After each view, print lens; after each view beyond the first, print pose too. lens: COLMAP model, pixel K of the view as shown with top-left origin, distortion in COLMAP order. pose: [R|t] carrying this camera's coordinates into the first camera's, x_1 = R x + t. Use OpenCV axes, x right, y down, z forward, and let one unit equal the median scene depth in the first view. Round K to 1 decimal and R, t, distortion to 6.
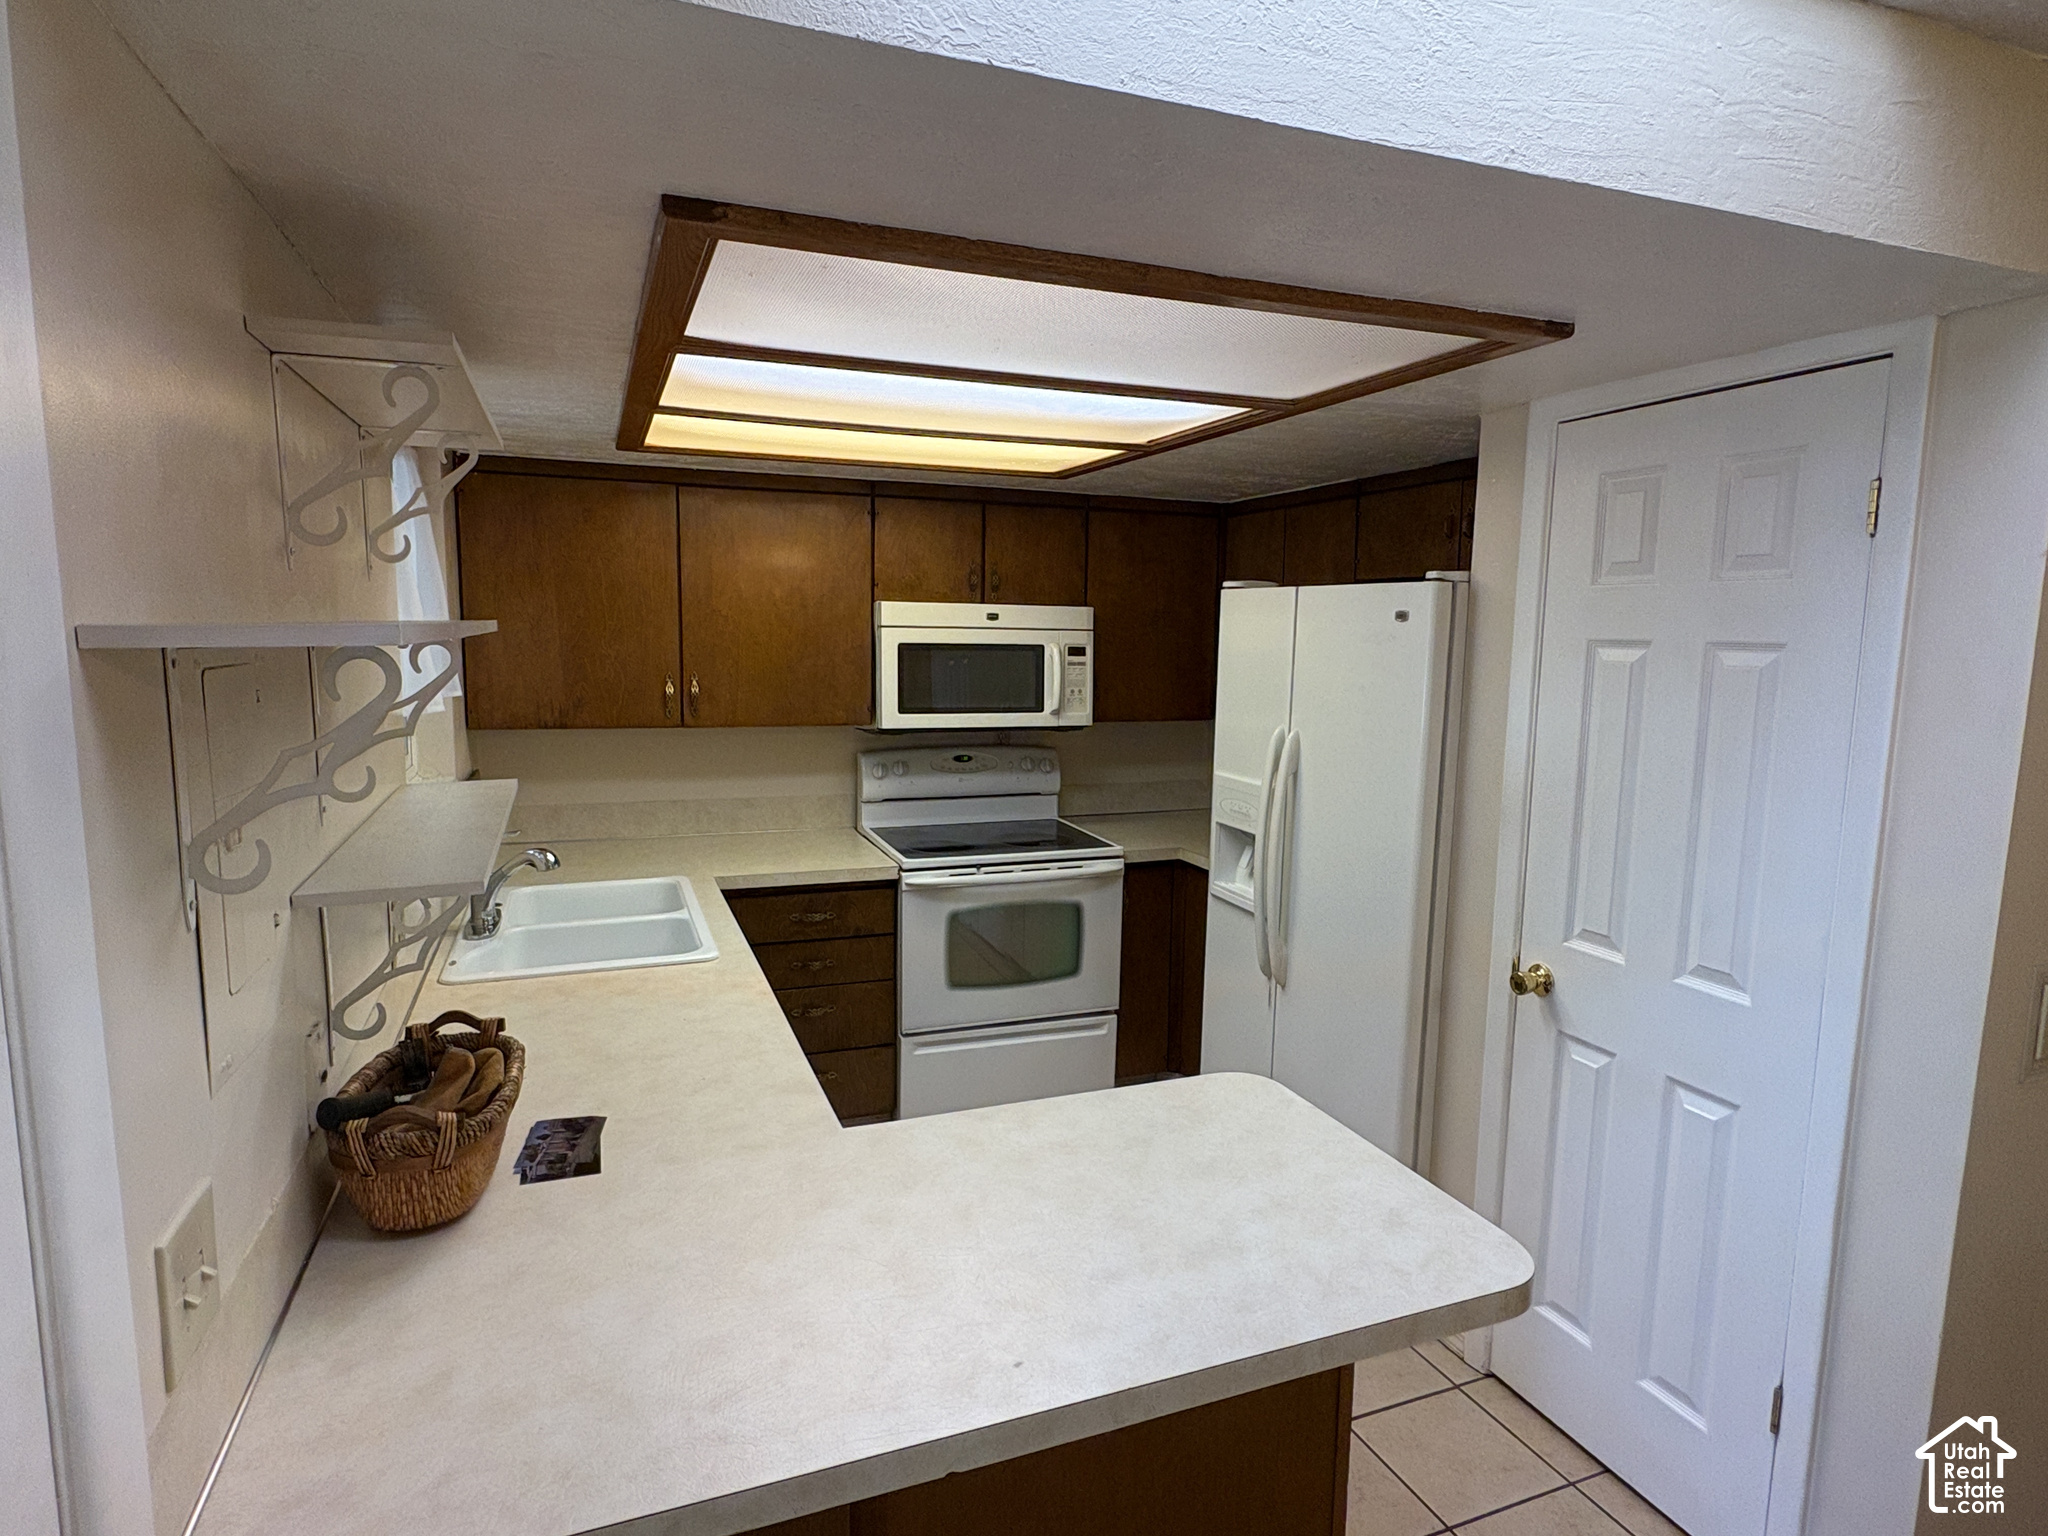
lens RADIAL K [[1115.1, 0, 1017.6], [0, 1115.1, 773.2], [0, 0, 1]] dist [-0.001814, 0.000164]
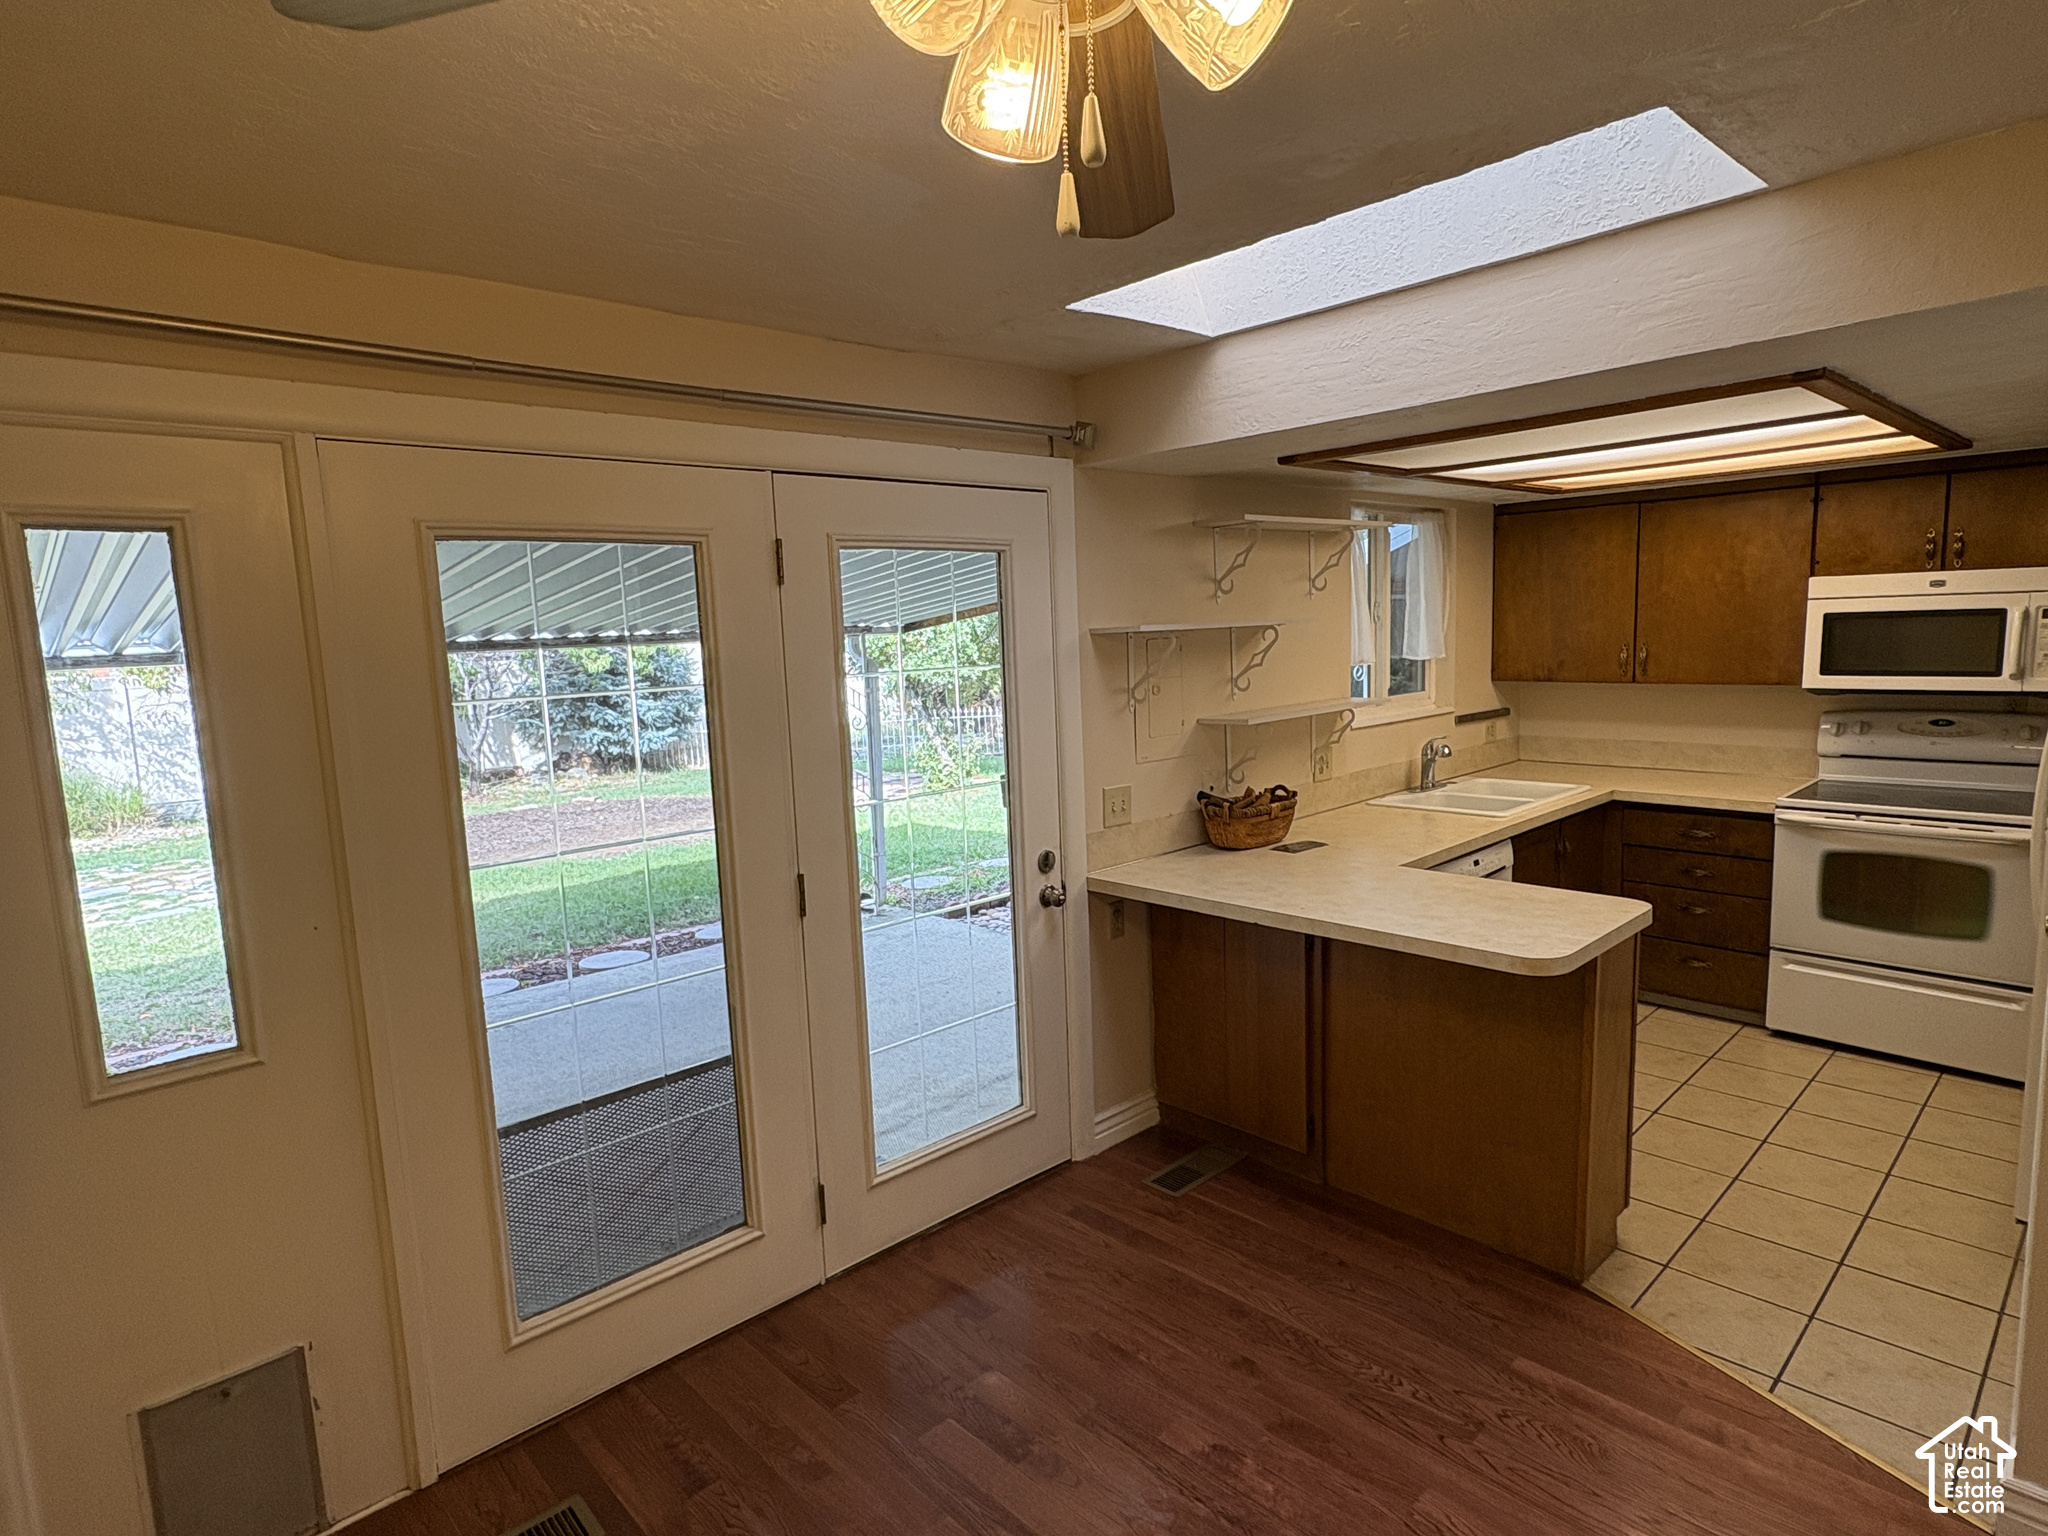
lens RADIAL K [[1115.1, 0, 1017.6], [0, 1115.1, 773.2], [0, 0, 1]] dist [-0.001814, 0.000164]
pose [[0.372501, 0.091179, -0.923542, 0.647164], [-0.074586, 0.994884, 0.068139, 0.029552], [0.925030, 0.043502, 0.377396, -0.181895]]
